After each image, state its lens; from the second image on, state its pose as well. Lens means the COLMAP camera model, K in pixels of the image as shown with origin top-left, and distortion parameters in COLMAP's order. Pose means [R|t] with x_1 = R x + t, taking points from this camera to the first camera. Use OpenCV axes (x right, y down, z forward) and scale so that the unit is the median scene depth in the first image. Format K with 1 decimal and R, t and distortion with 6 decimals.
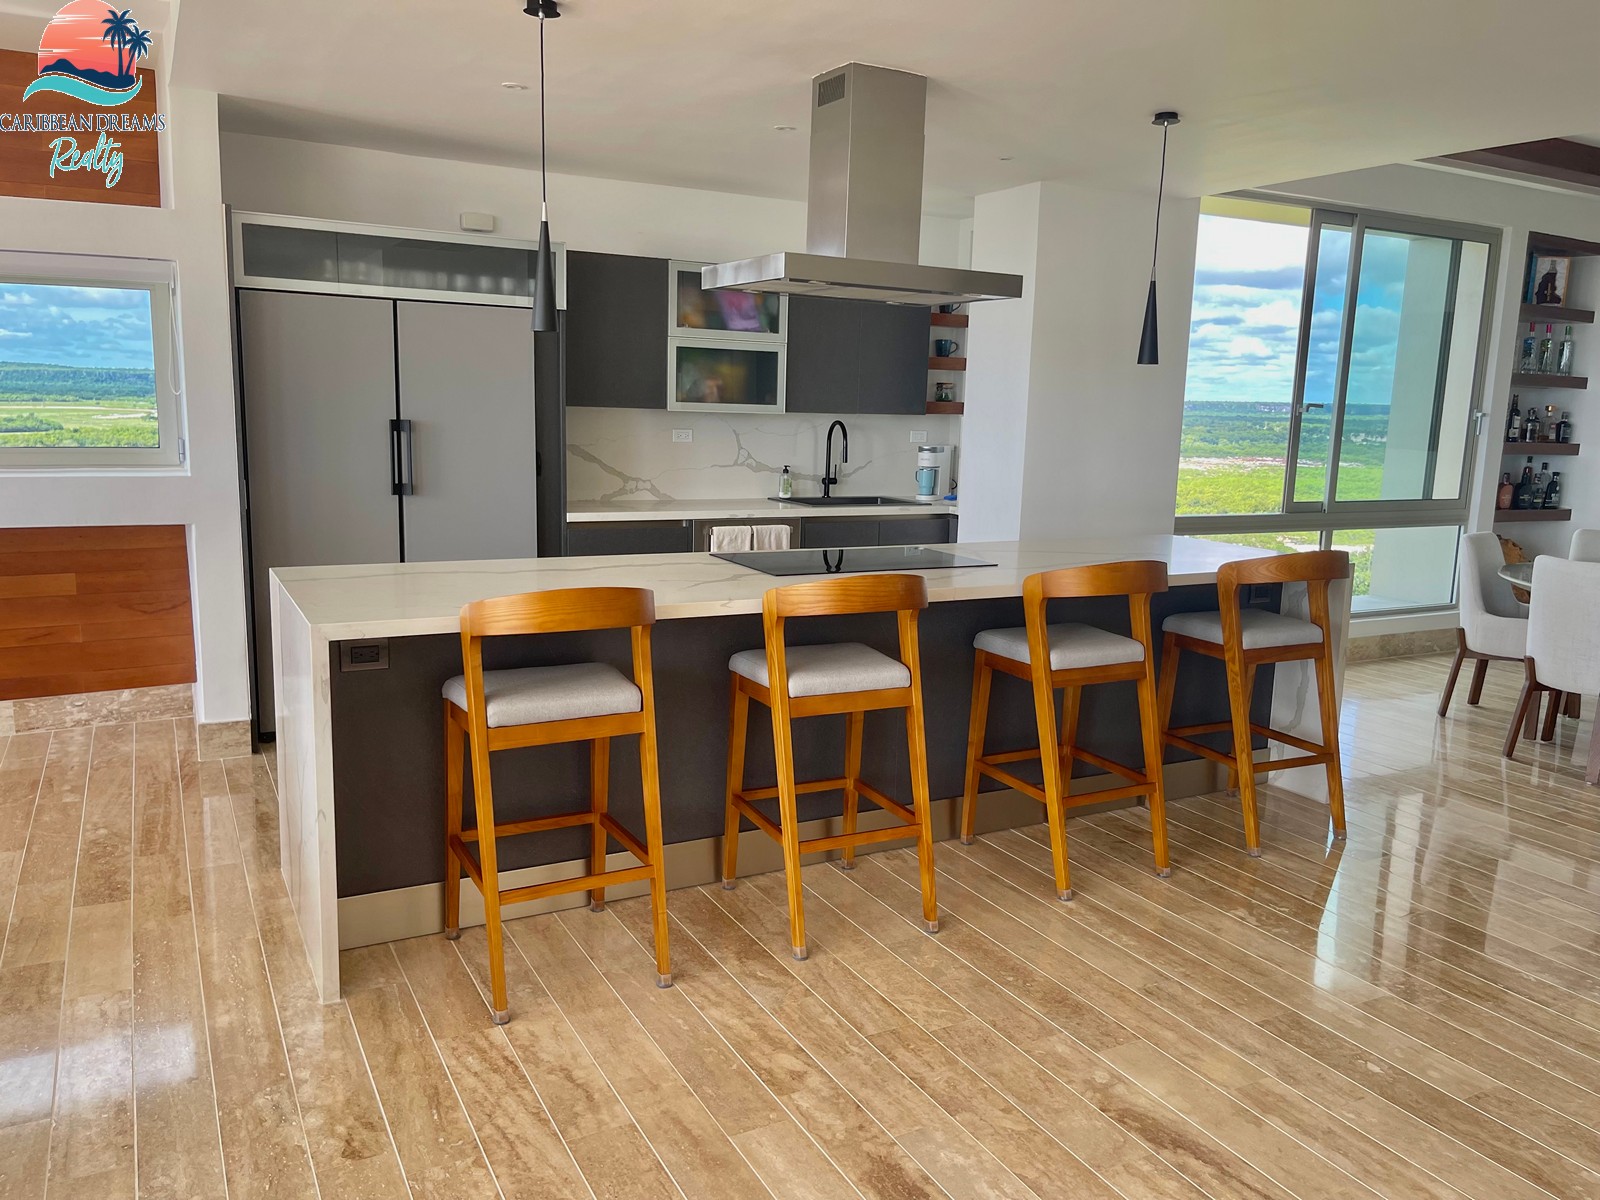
lens RADIAL K [[1210.1, 0, 806.6], [0, 1210.1, 627.9], [0, 0, 1]] dist [0.005832, -0.009069]
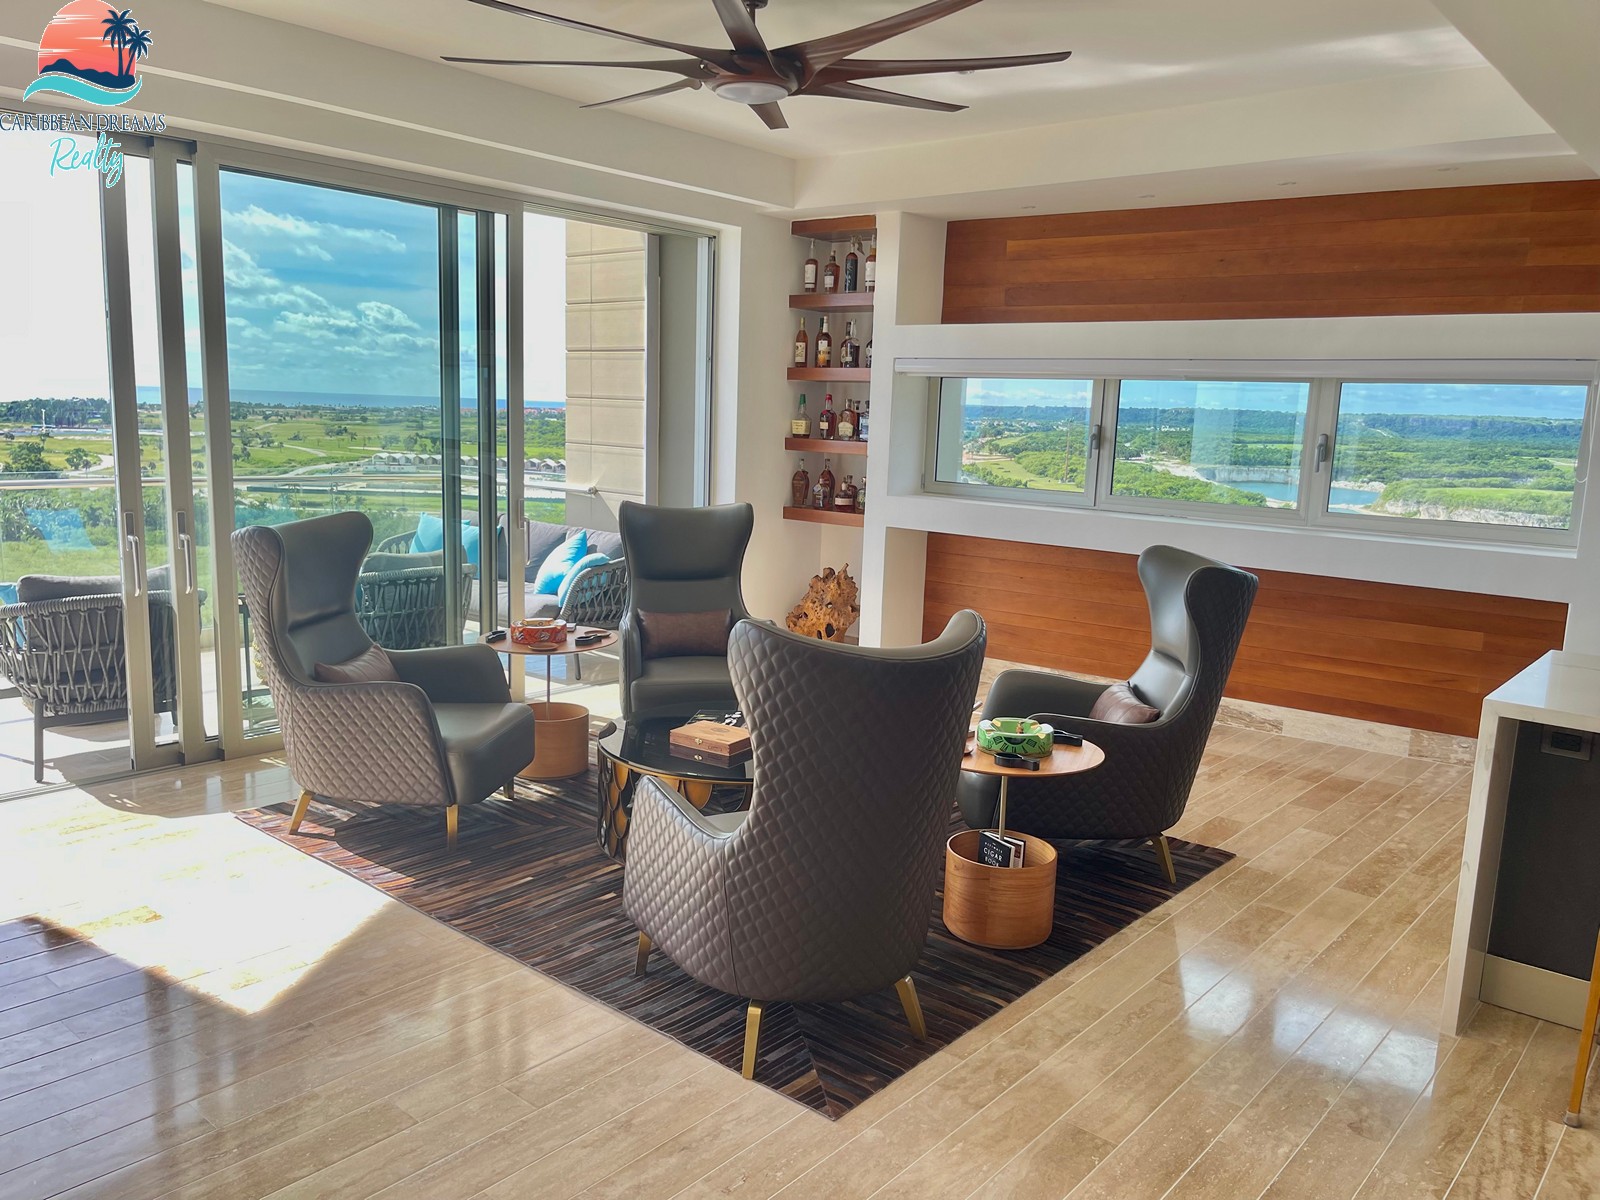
lens RADIAL K [[1210.1, 0, 806.6], [0, 1210.1, 627.9], [0, 0, 1]] dist [0.005832, -0.009069]
pose [[0.357161, 0.152279, -0.921546, 0.332775], [-0.197607, 0.976607, 0.084792, -0.031458], [0.912901, 0.151820, 0.378897, -0.019356]]
